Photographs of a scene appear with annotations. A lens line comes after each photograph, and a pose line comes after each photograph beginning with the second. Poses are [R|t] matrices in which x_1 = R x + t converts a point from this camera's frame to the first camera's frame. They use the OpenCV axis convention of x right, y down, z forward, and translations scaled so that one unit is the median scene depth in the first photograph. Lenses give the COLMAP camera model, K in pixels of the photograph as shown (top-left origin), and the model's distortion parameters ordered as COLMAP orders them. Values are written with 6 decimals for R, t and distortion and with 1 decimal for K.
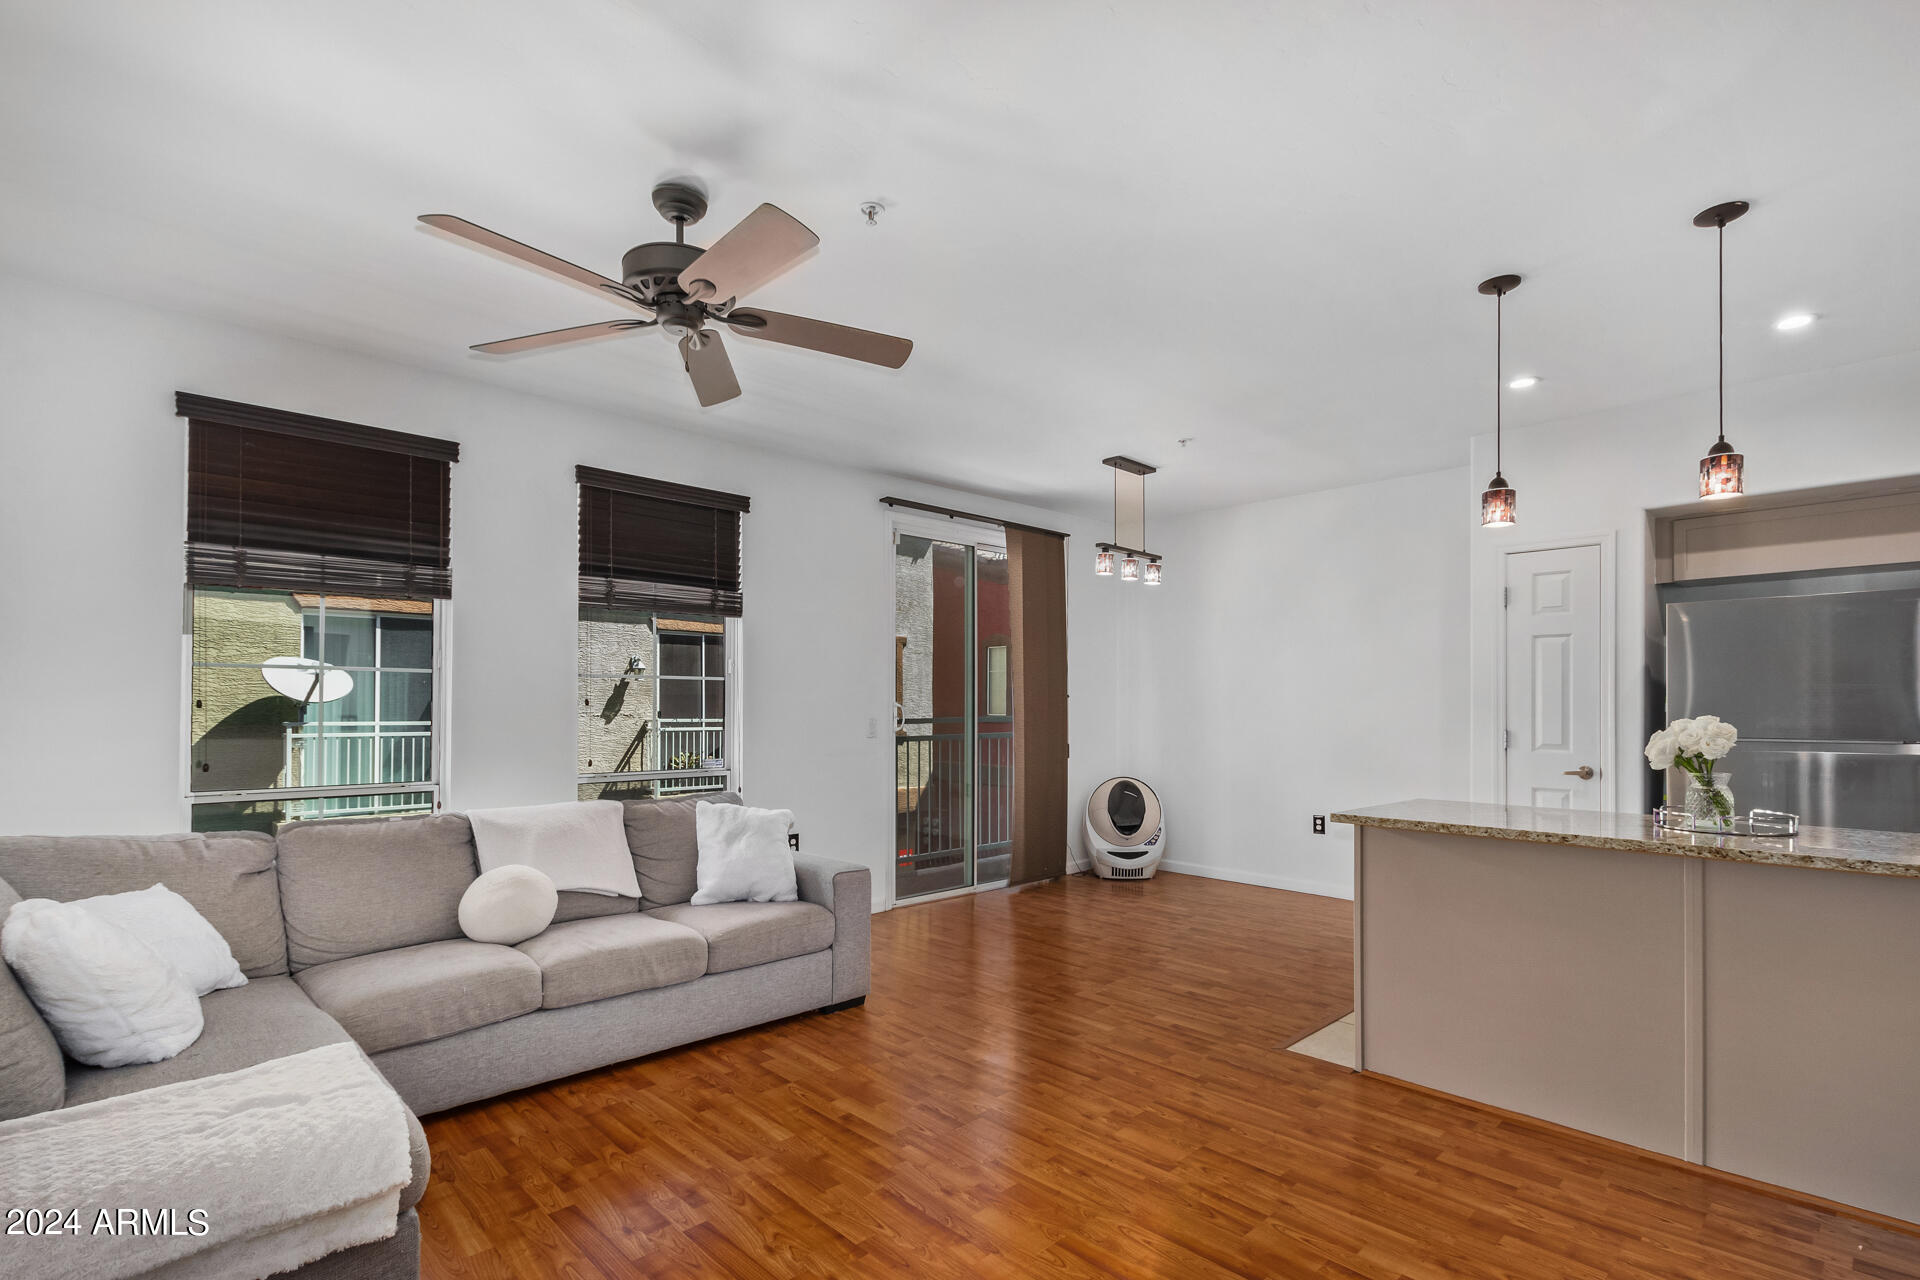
lens RADIAL K [[911.4, 0, 964.4], [0, 911.4, 700.1], [0, 0, 1]] dist [0.004909, 0.000179]
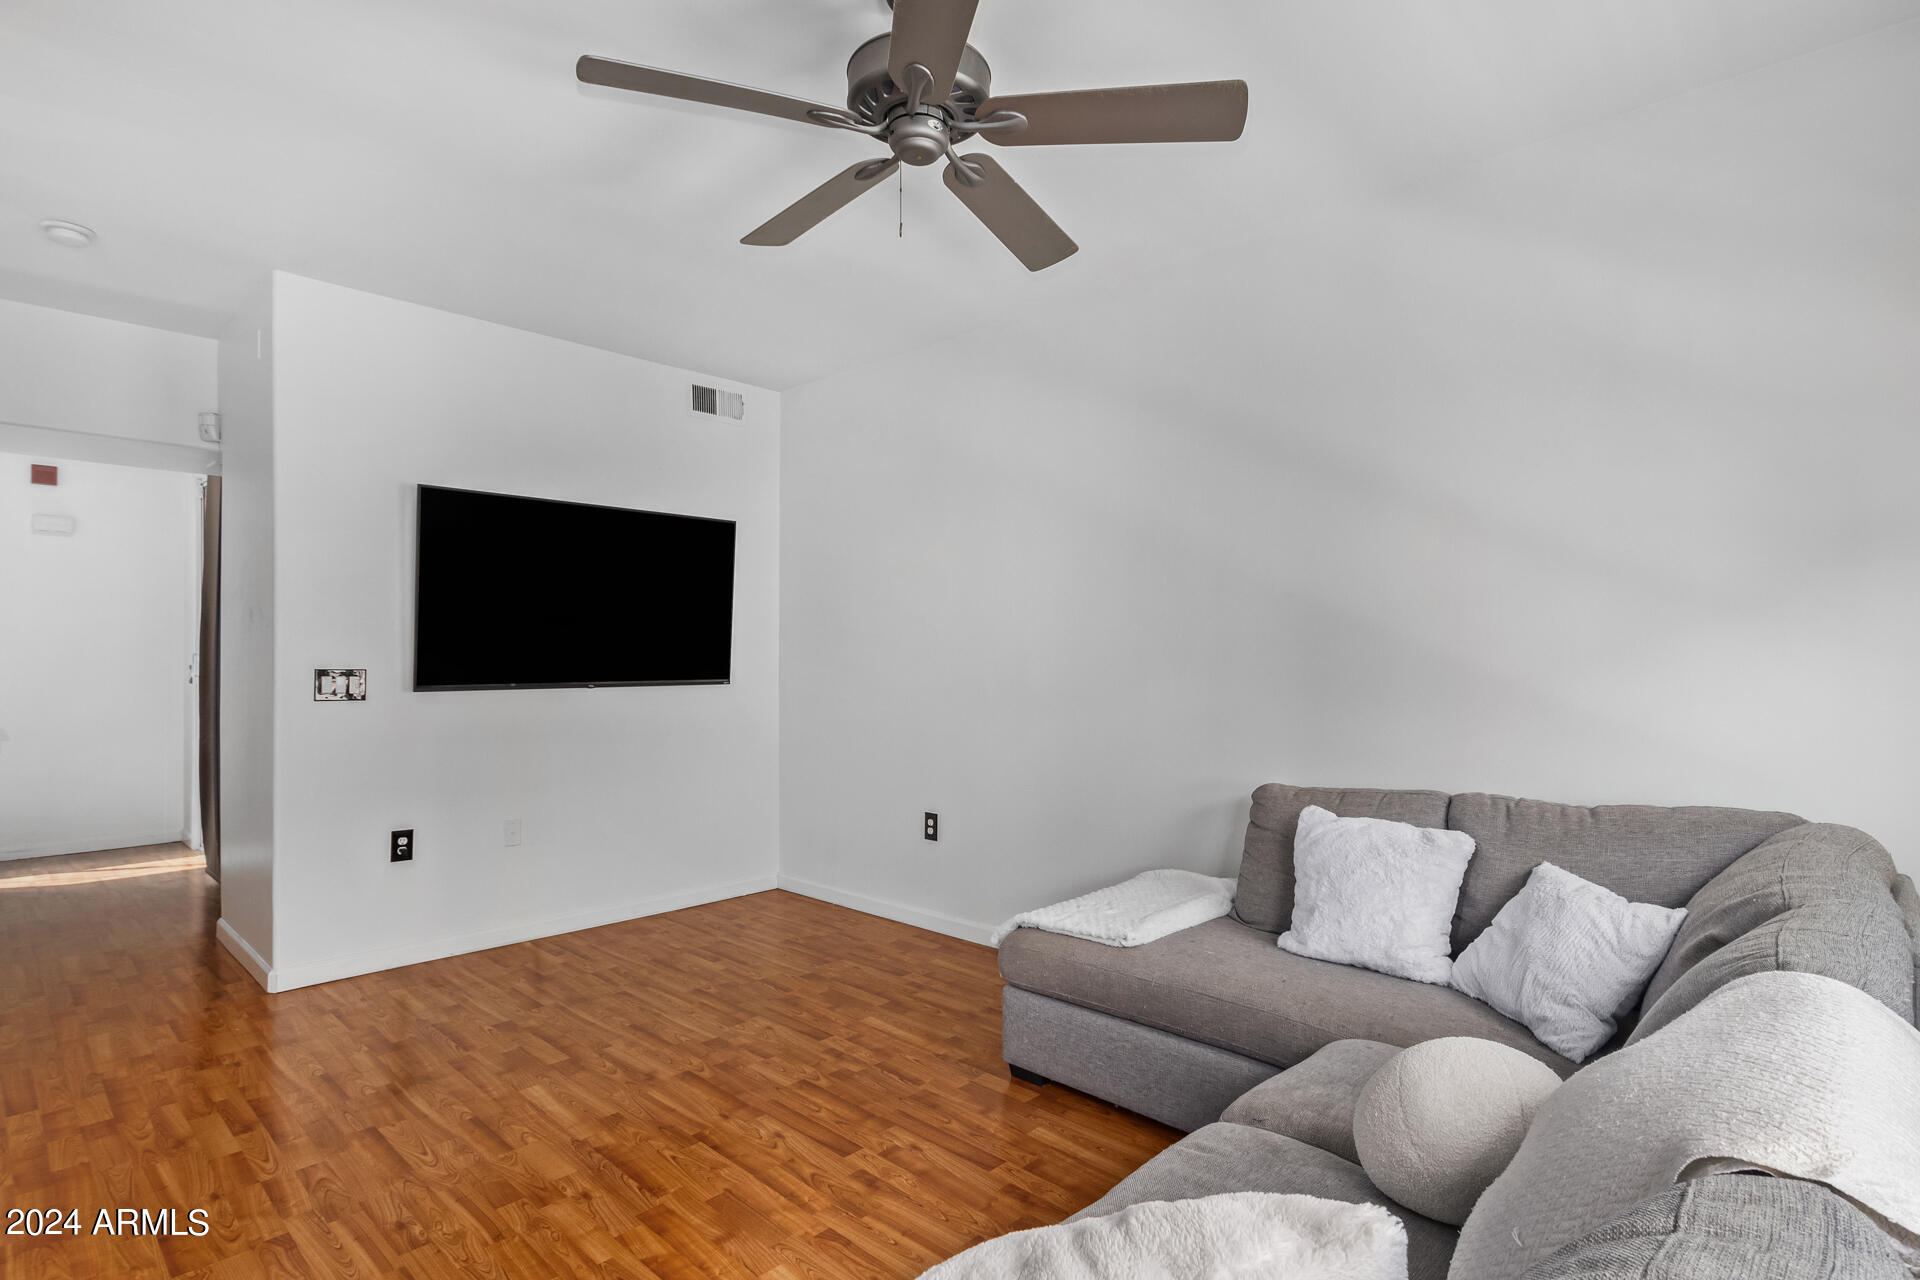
lens RADIAL K [[951.1, 0, 966.9], [0, 951.1, 658.2], [0, 0, 1]] dist [0.019184, -0.010134]
pose [[-0.998932, -0.002575, -0.046125, -0.220273], [-0.001988, 0.999916, -0.012777, 0.014813], [0.046154, -0.012672, -0.998854, 1.245327]]
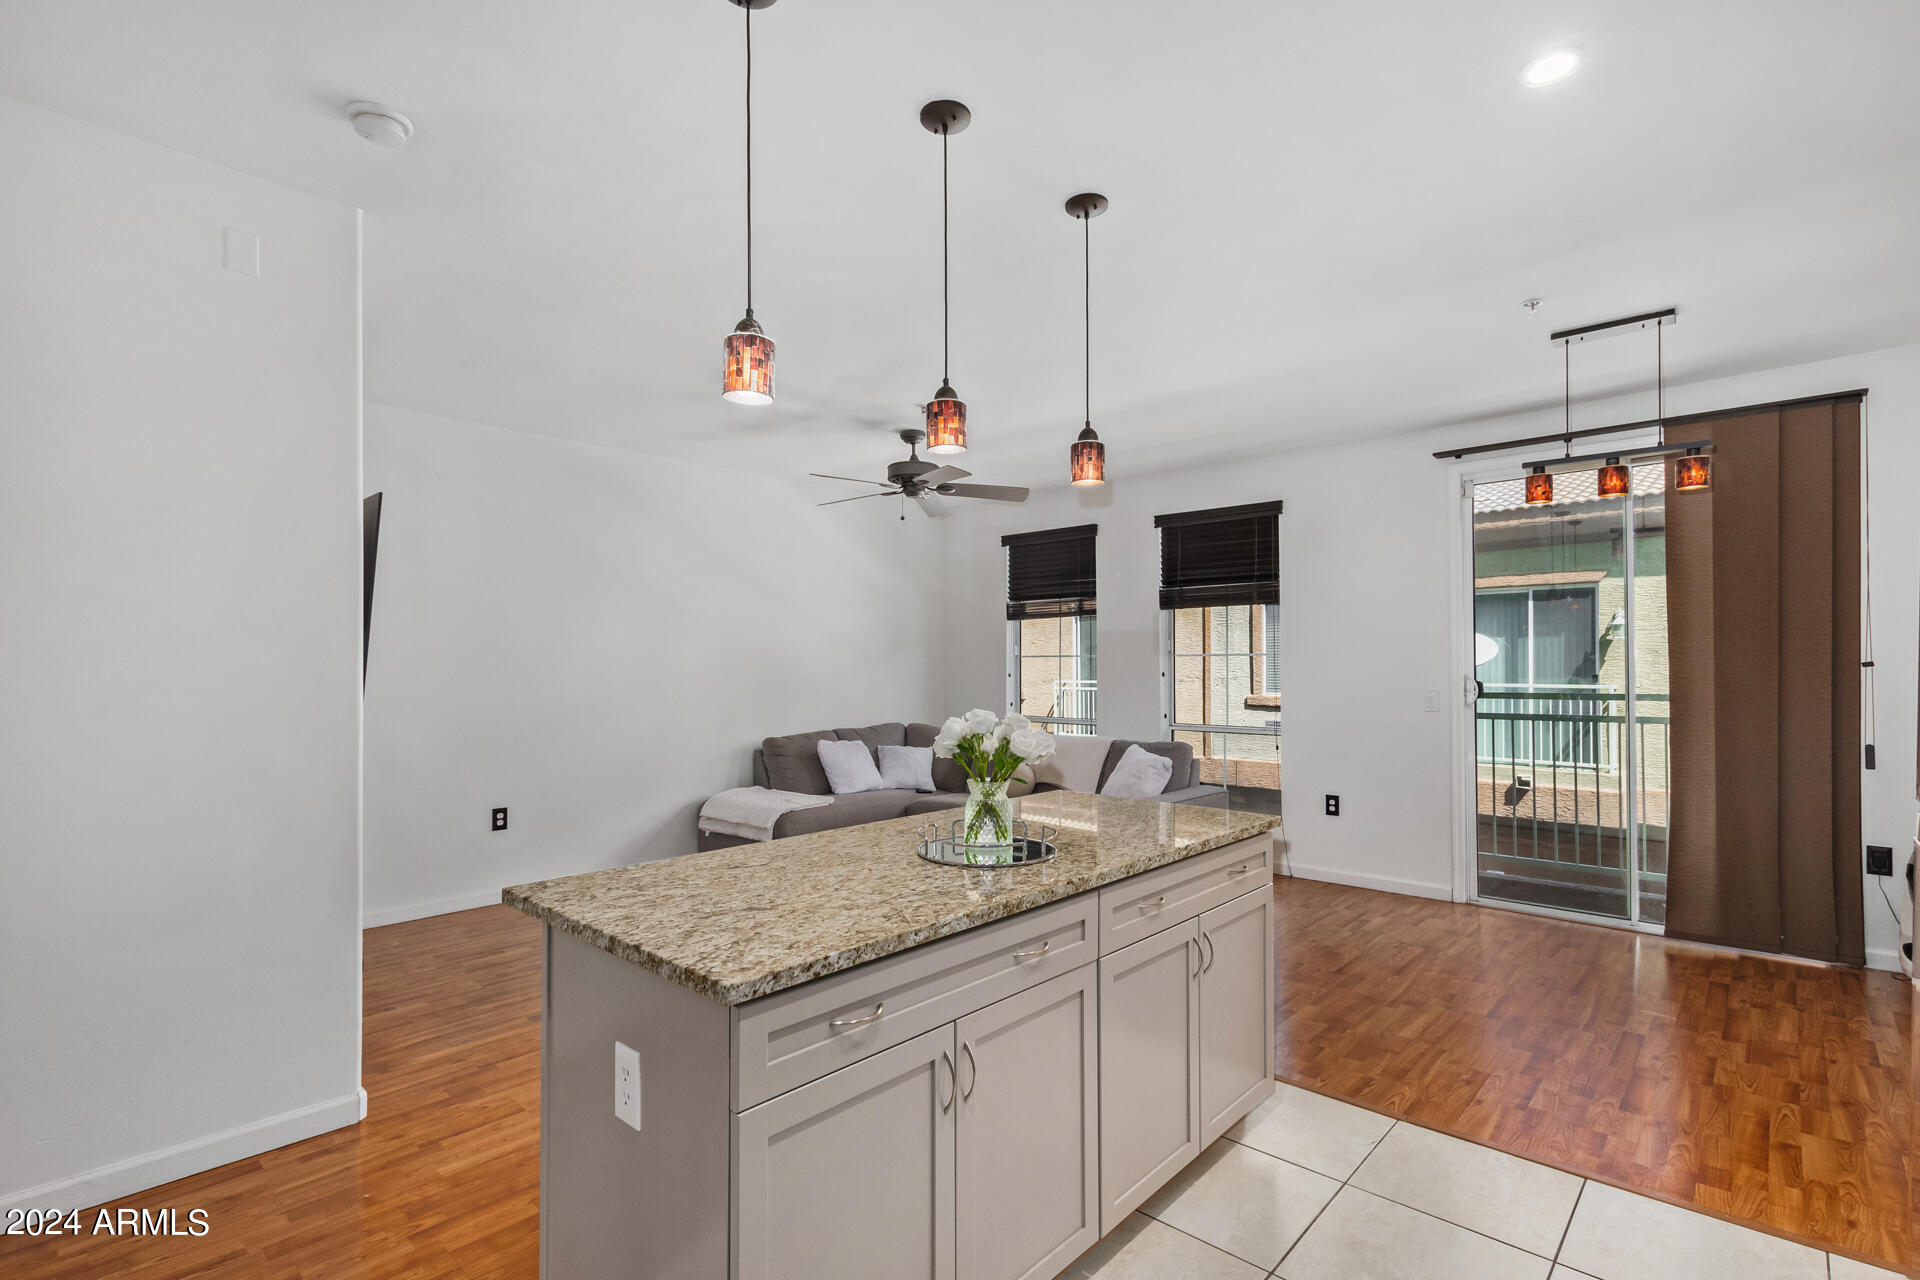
lens RADIAL K [[897.5, 0, 967.3], [0, 897.5, 661.8], [0, 0, 1]] dist [0.005055, -0.000526]
pose [[0.062962, -0.006851, -0.997992, 1.182975], [0.011305, 0.999917, -0.006151, -0.015359], [0.997952, -0.010895, 0.063035, 0.688479]]
